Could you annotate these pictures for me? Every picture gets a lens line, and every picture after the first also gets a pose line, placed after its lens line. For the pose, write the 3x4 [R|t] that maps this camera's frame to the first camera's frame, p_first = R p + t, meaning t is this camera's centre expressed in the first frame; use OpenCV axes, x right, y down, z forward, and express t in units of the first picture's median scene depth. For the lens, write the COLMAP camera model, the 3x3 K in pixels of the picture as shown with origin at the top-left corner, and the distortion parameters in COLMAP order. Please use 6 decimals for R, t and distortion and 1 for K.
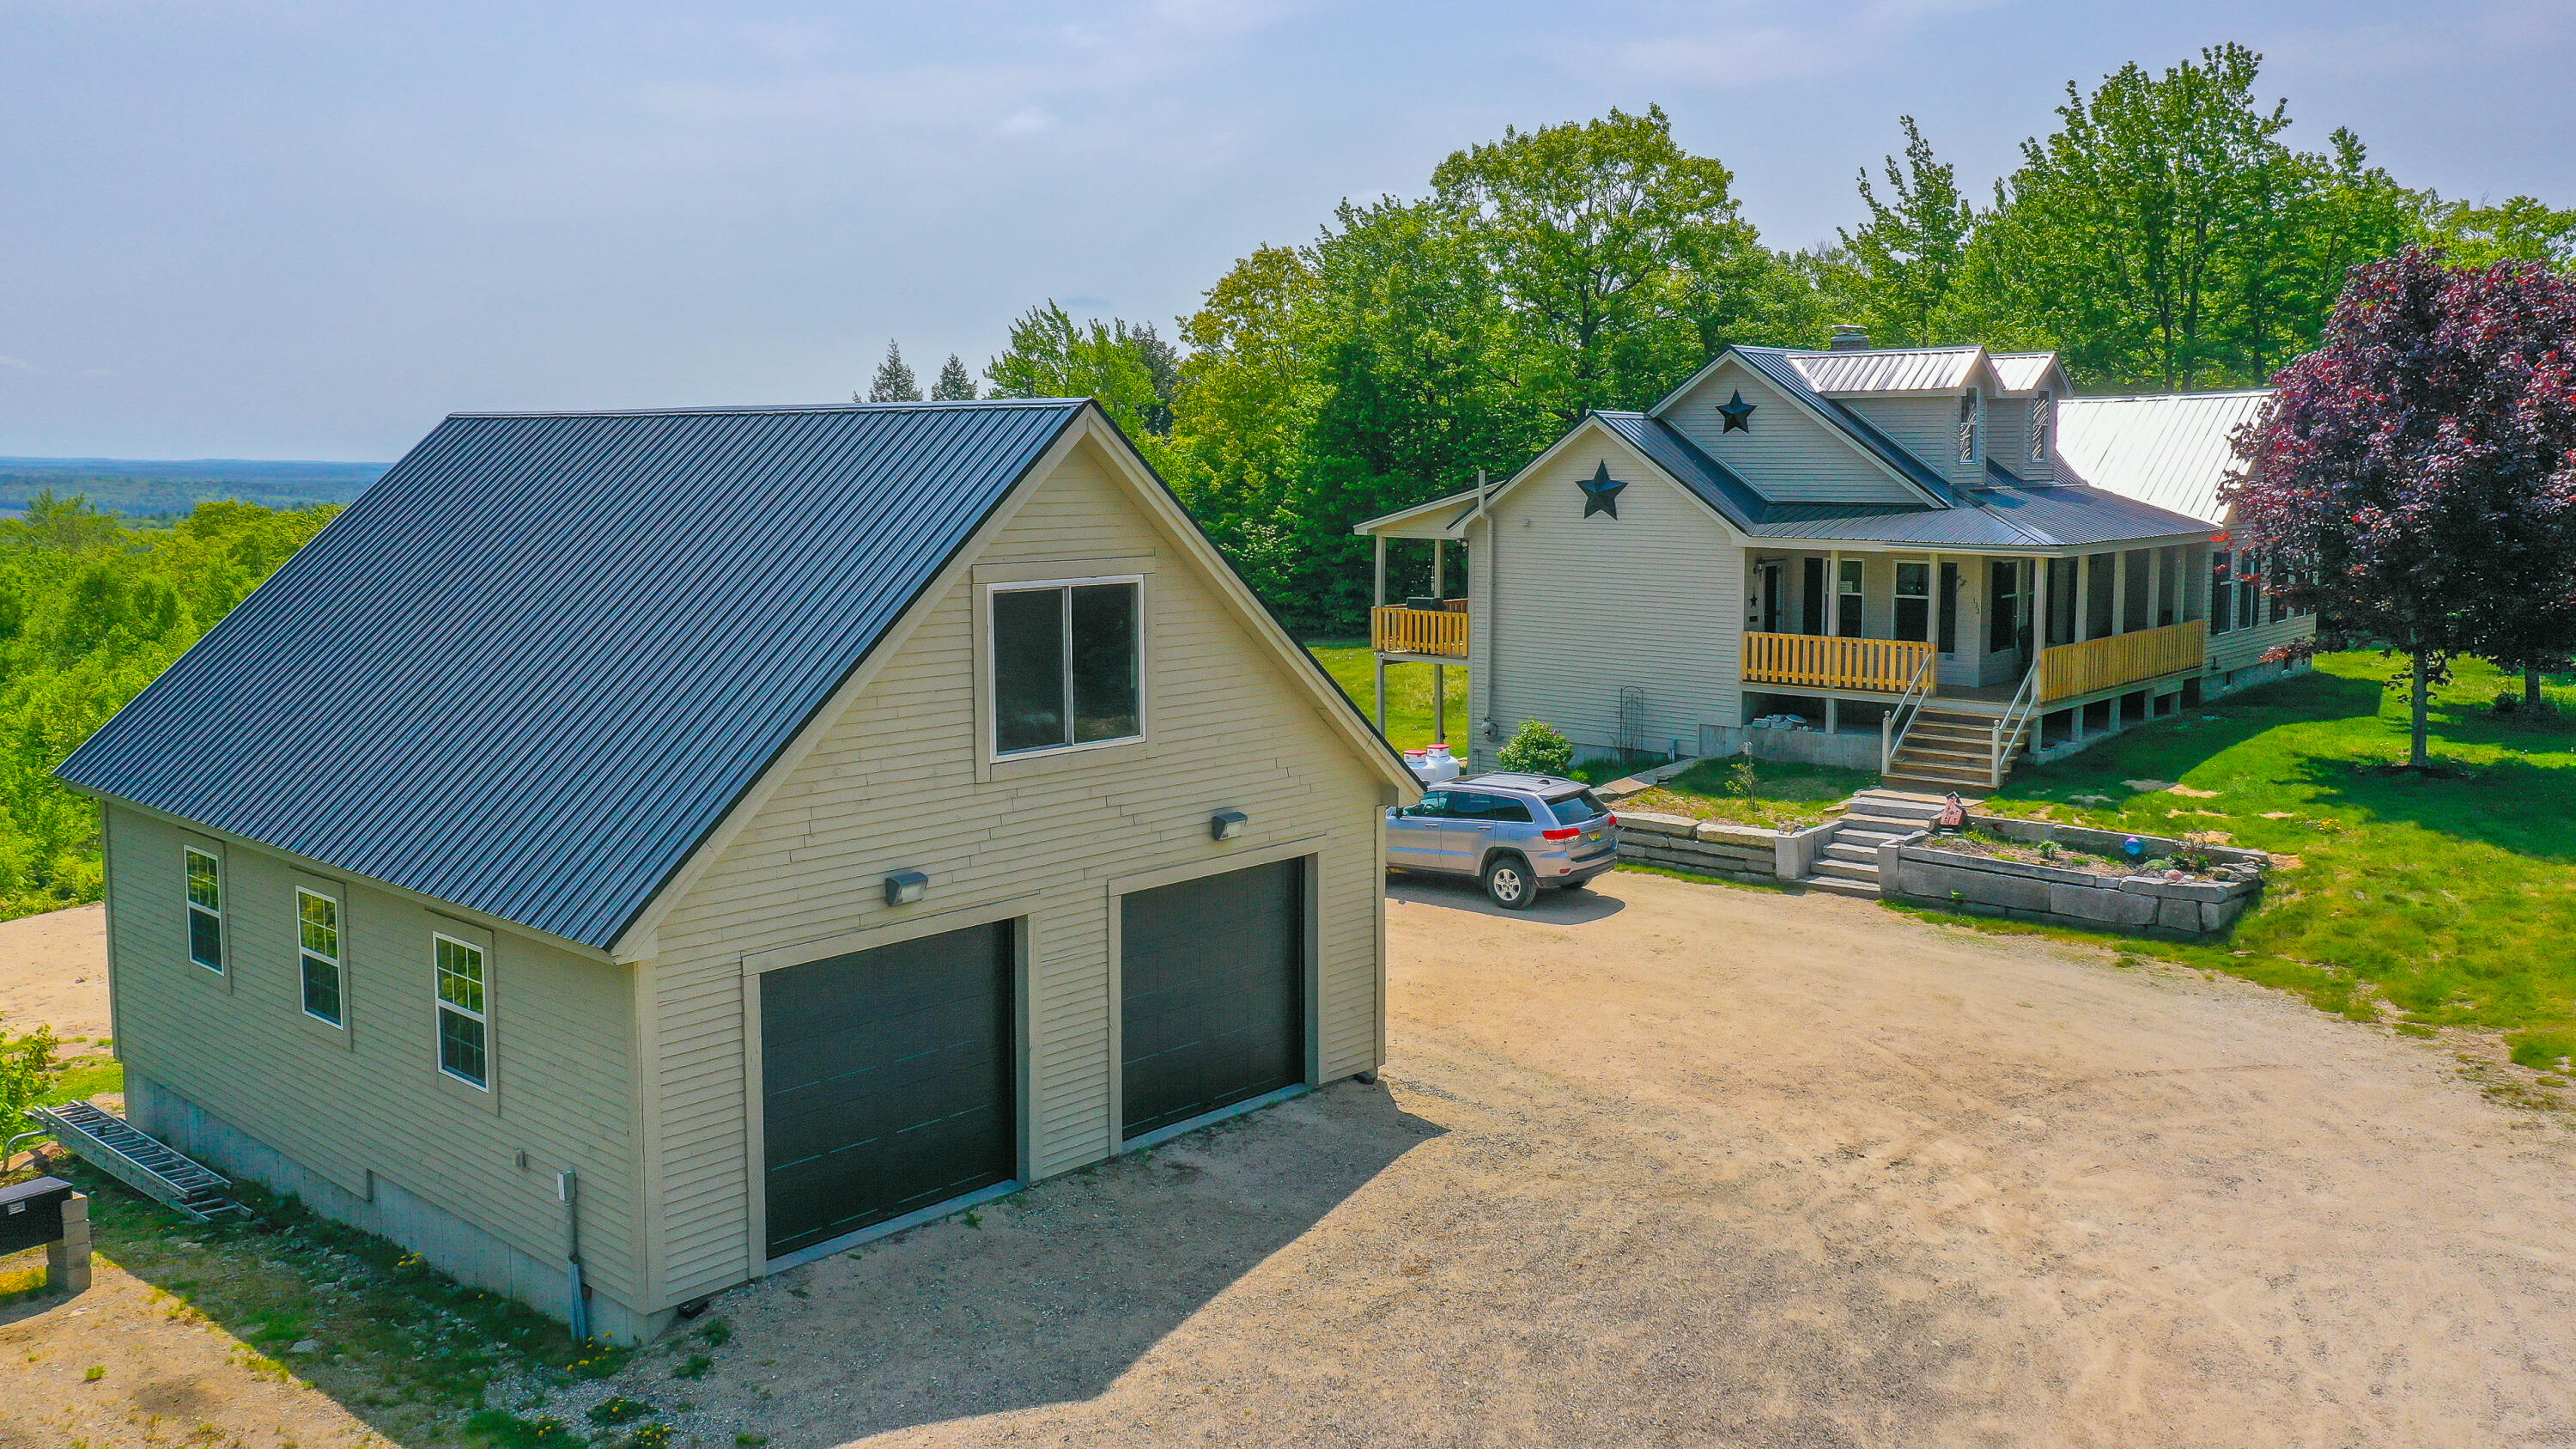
lens RADIAL K [[2093.4, 0, 1288.0], [0, 2093.4, 724.5], [0, 0, 1]] dist [0.002075, -0.001688]
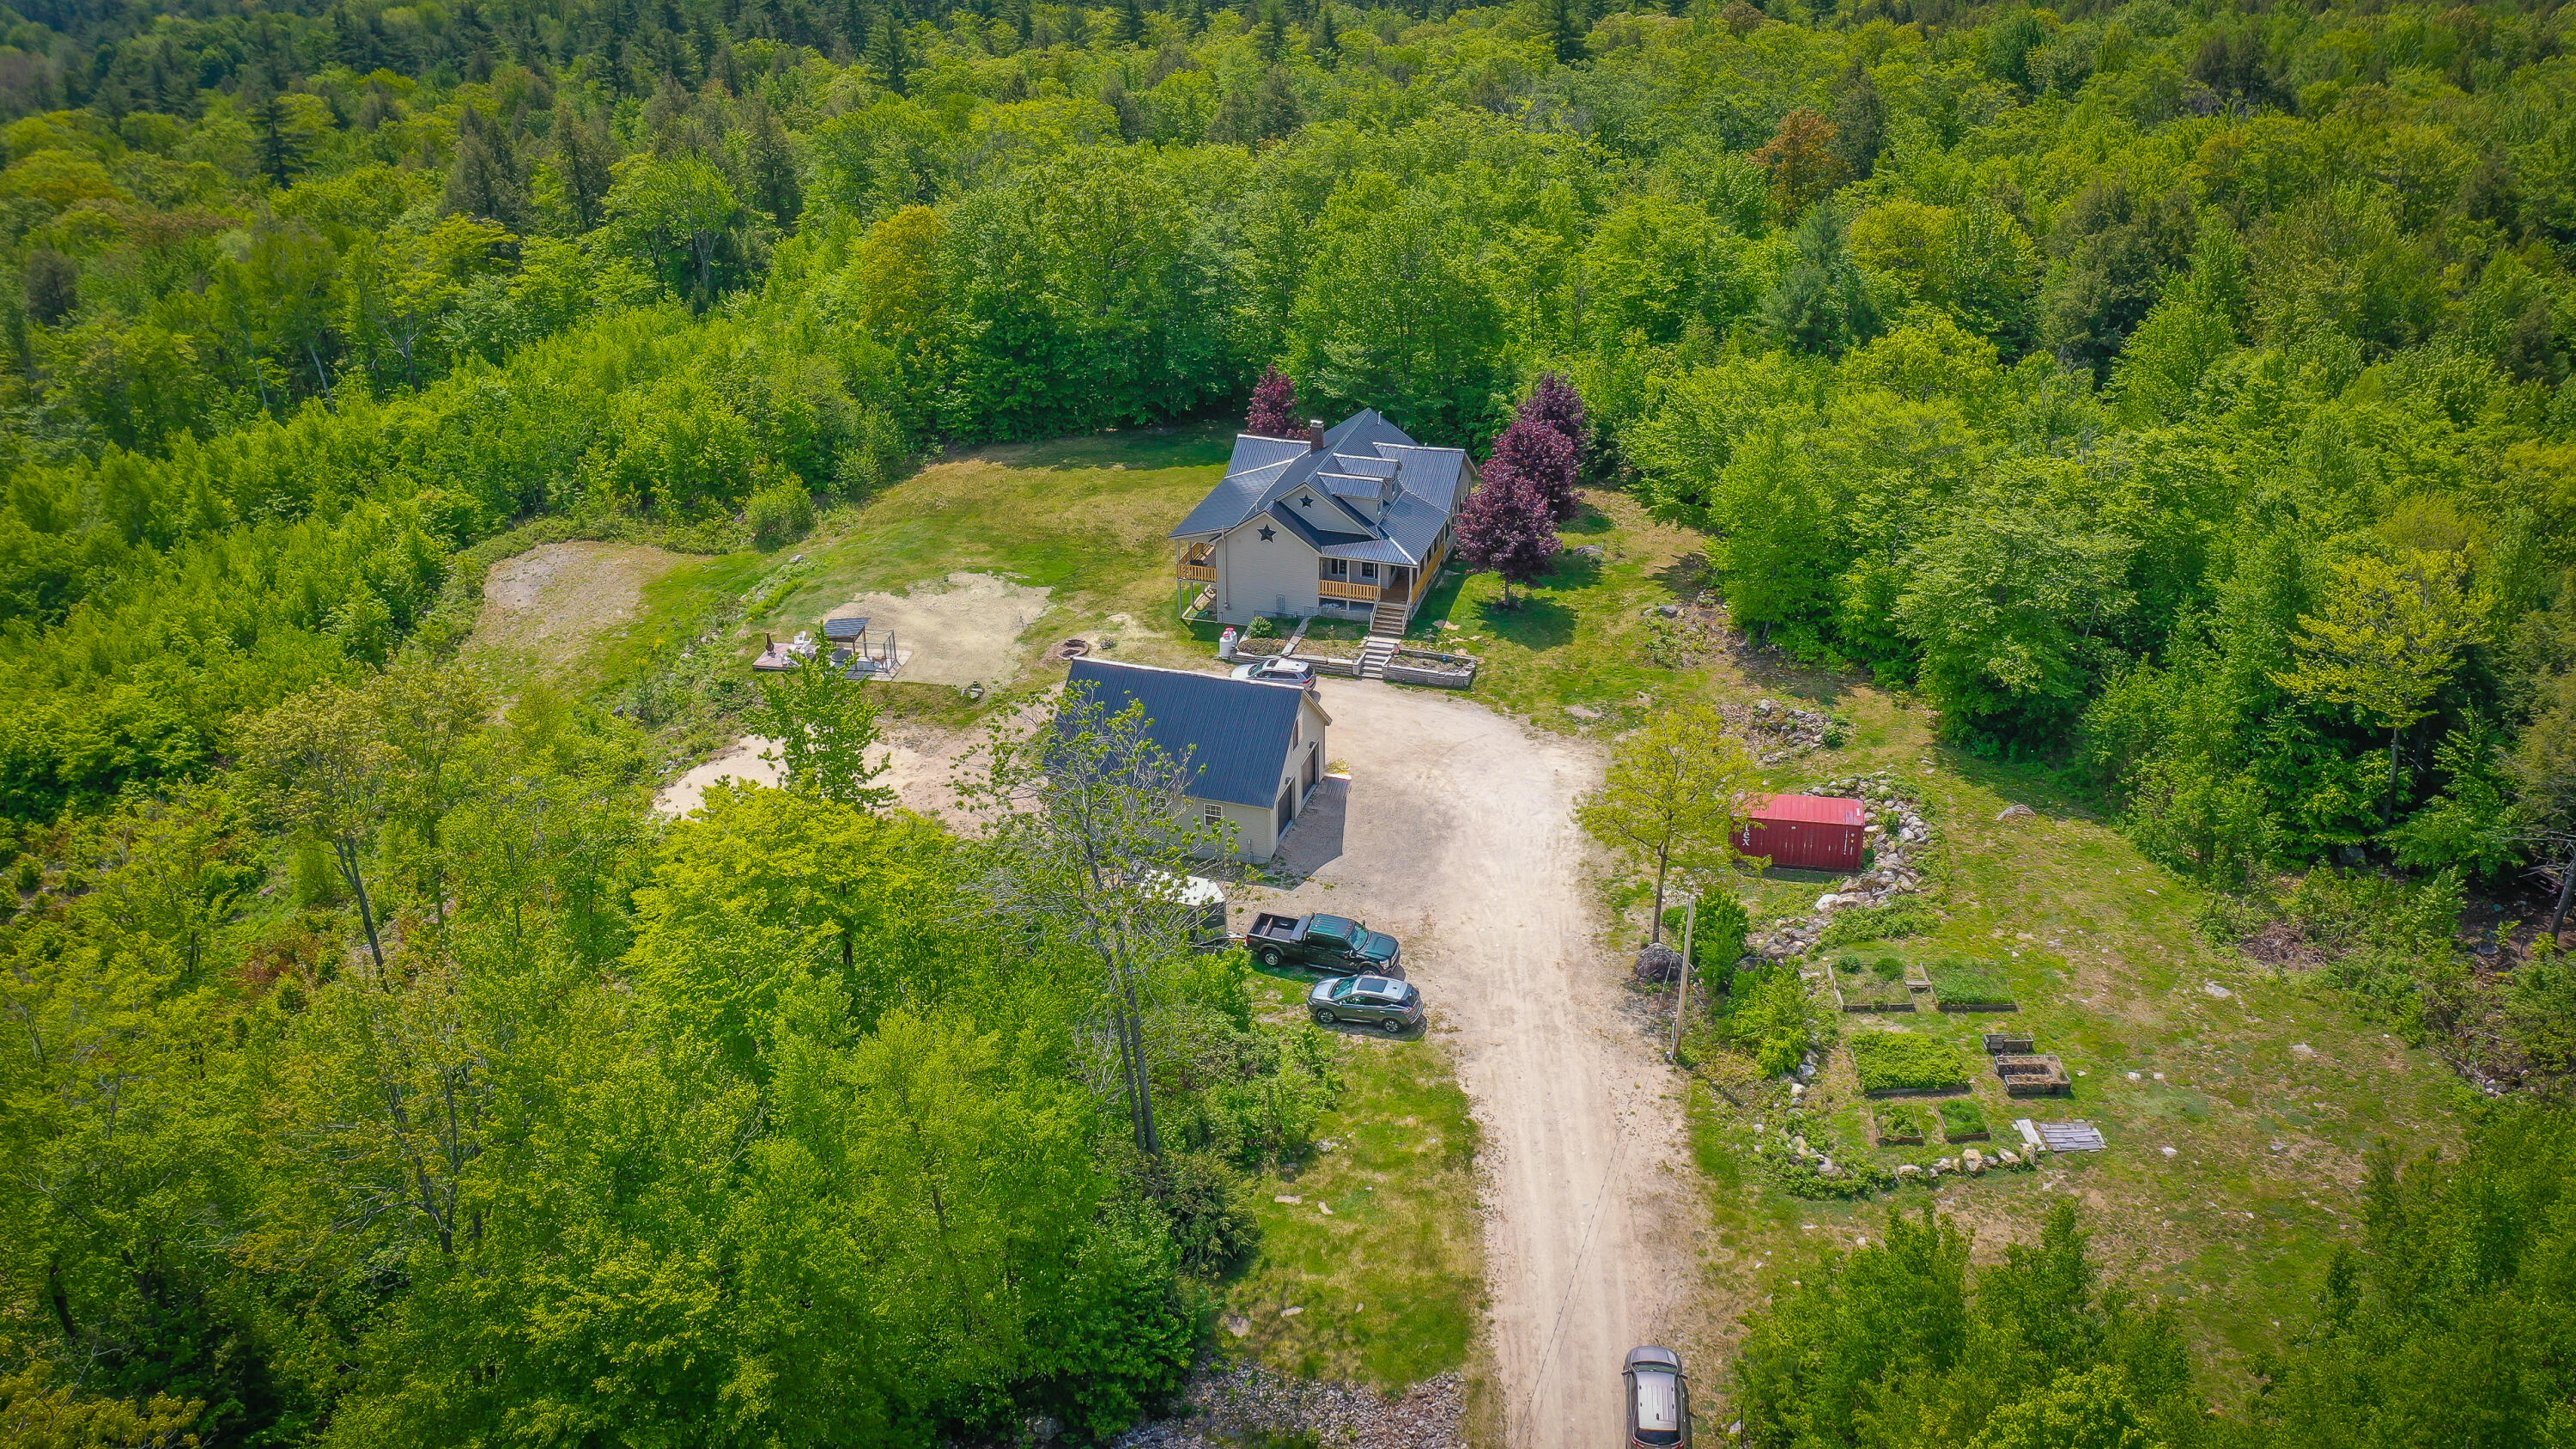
lens RADIAL K [[2093.4, 0, 1288.0], [0, 2093.4, 724.5], [0, 0, 1]] dist [0.002075, -0.001688]
pose [[0.915951, -0.171613, 0.362744, -1.239895], [0.052310, 0.947291, 0.316074, -1.032467], [-0.397867, -0.270533, 0.876649, -2.224720]]
